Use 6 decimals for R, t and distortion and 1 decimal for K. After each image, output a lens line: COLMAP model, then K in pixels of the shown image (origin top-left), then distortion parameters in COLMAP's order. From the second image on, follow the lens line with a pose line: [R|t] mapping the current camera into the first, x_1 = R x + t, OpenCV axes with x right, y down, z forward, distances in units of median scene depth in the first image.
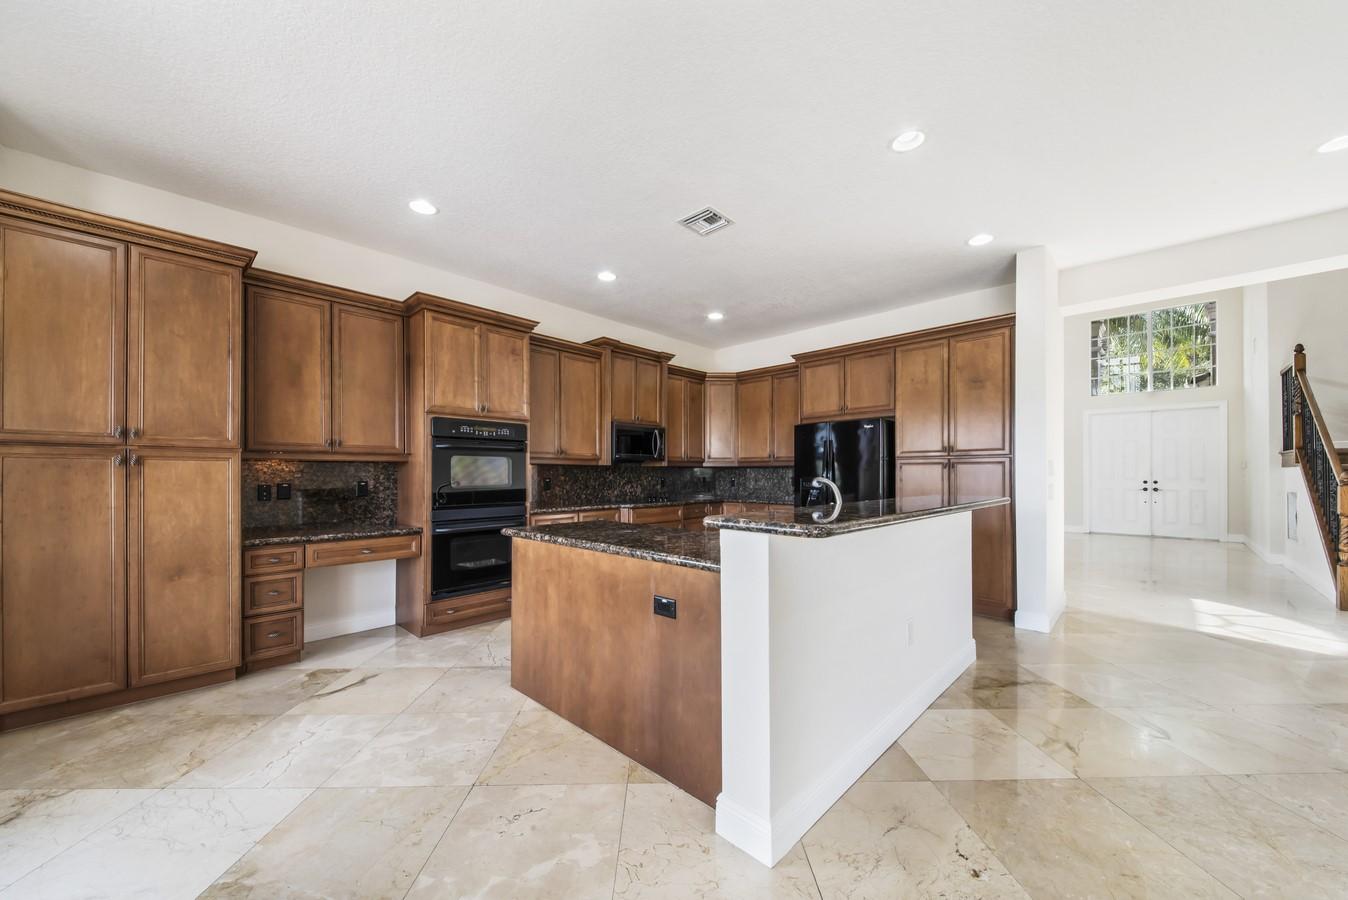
lens RADIAL K [[495.3, 0, 688.0], [0, 495.3, 469.9], [0, 0, 1]] dist [0.014317, -0.005383]
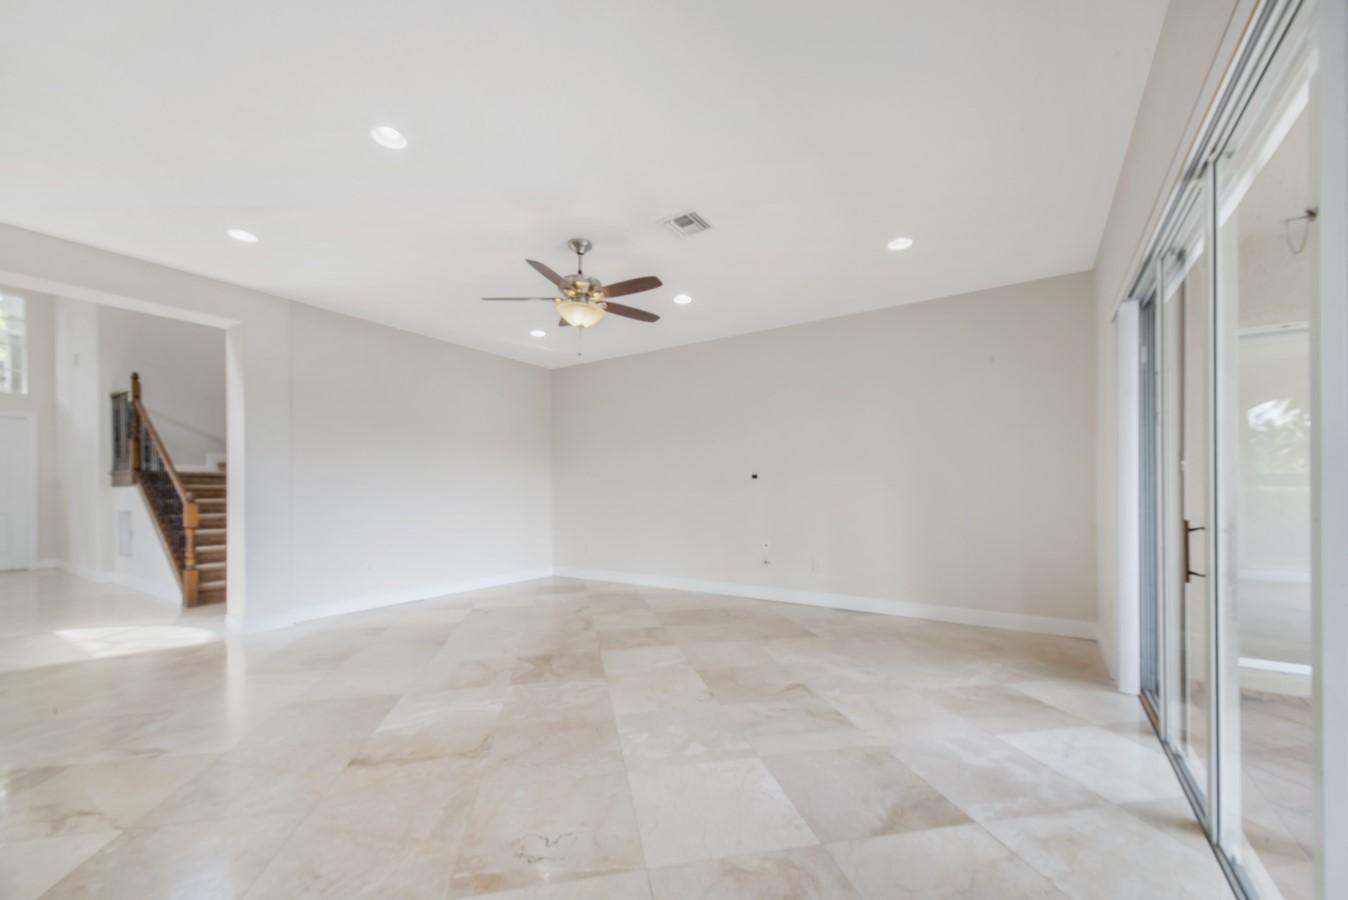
lens RADIAL K [[540.9, 0, 660.5], [0, 540.9, 482.4], [0, 0, 1]] dist [0.019469, -0.006525]
pose [[-0.158441, 0.020026, 0.987165, -0.199510], [-0.004010, 0.999773, -0.020925, 0.007424], [-0.987360, -0.007274, -0.158325, 0.121537]]
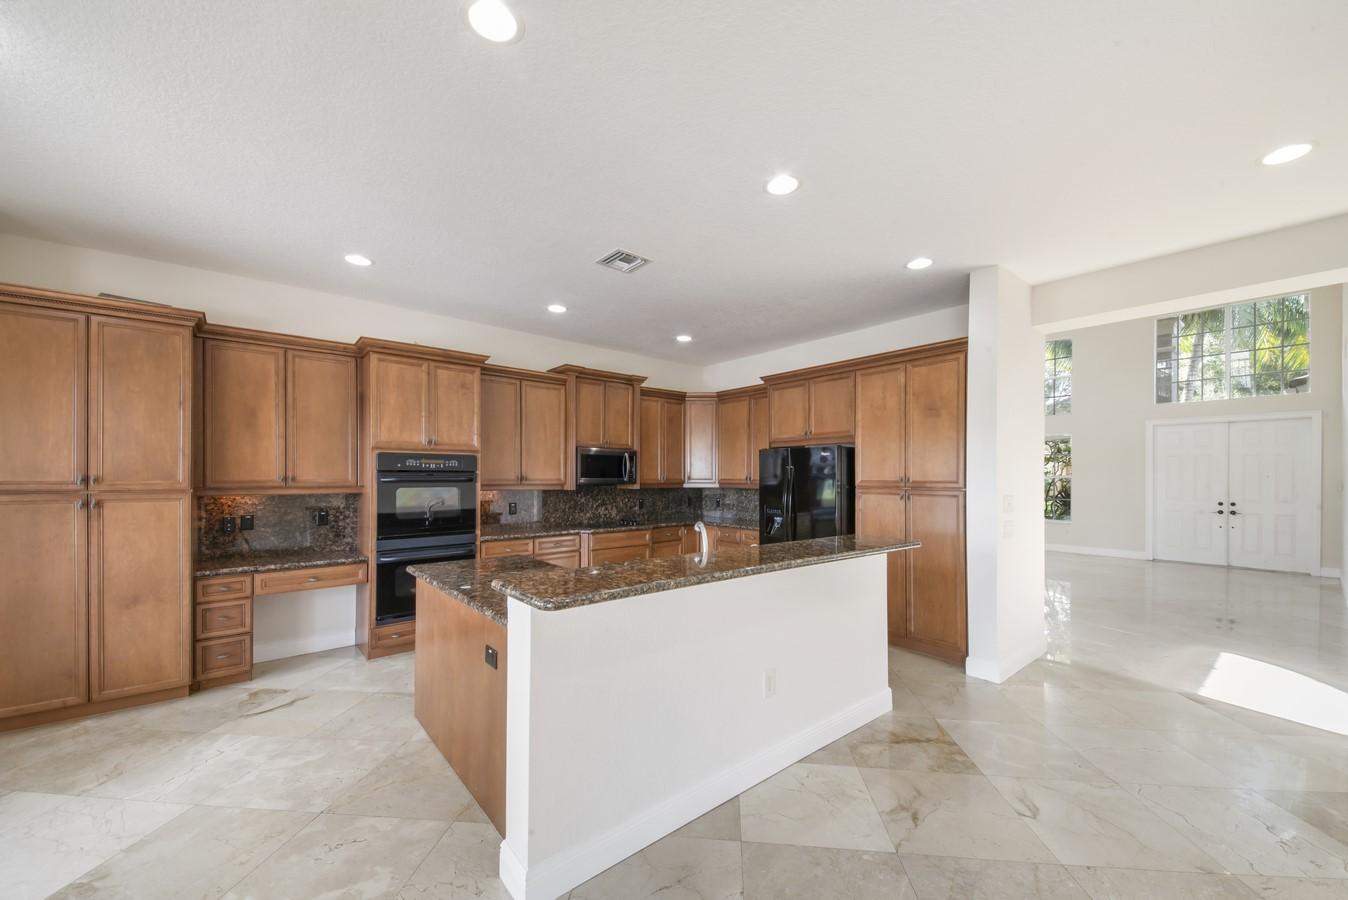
lens RADIAL K [[522.1, 0, 684.2], [0, 522.1, 472.7], [0, 0, 1]] dist [0.028903, -0.006470]
pose [[0.993091, 0.003627, -0.117291, 0.277573], [-0.003223, 0.999988, 0.003630, -0.072171], [0.117303, -0.003227, 0.993091, -0.044912]]
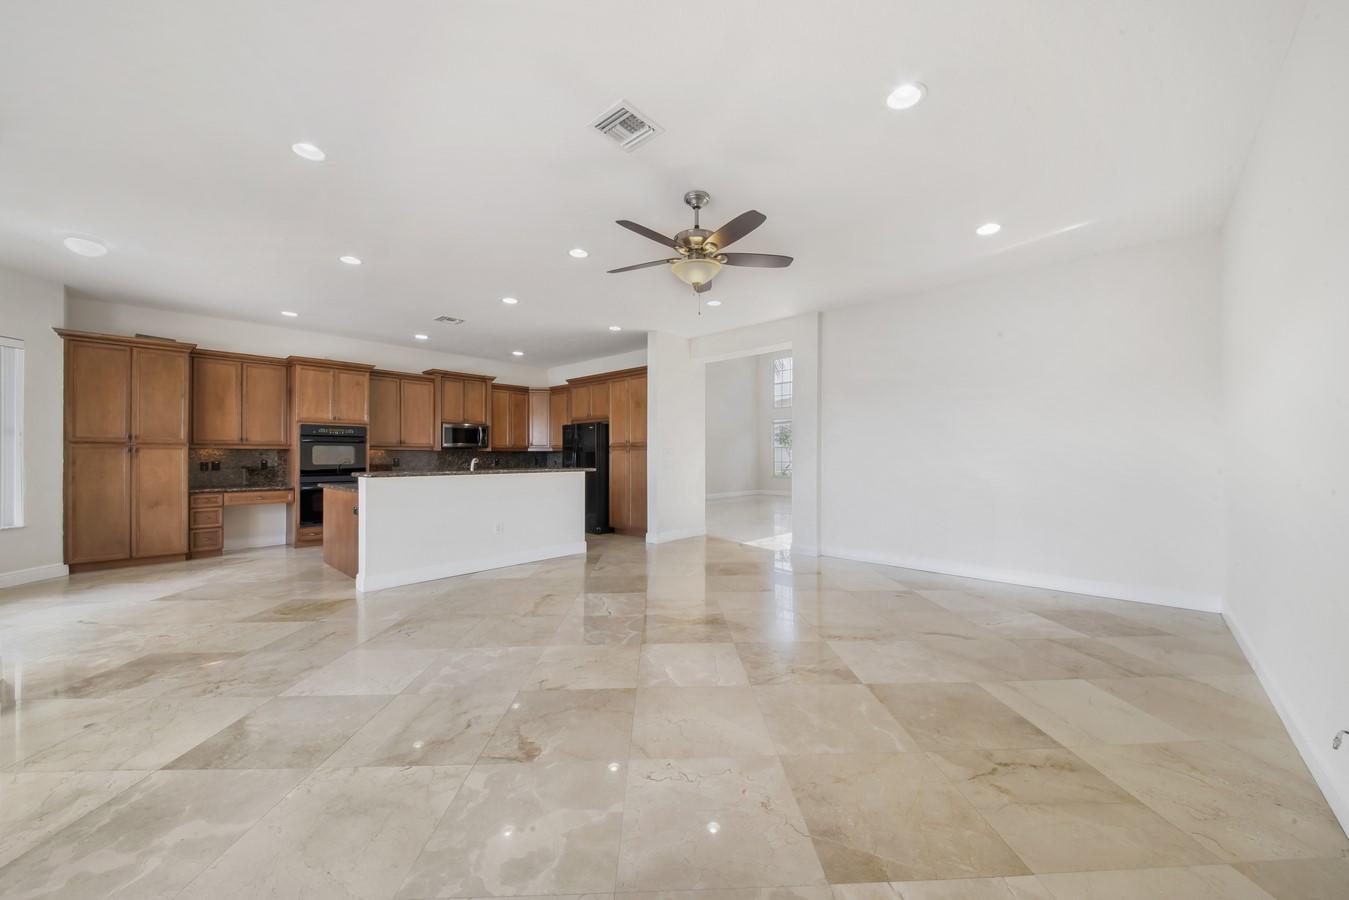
lens RADIAL K [[479.7, 0, 681.3], [0, 479.7, 450.2], [0, 0, 1]] dist [0.007262, -0.003831]
pose [[0.999543, 0.001179, 0.030210, 0.832152], [-0.001119, 0.999997, -0.001994, -0.011830], [-0.030212, 0.001959, 0.999542, -0.803957]]
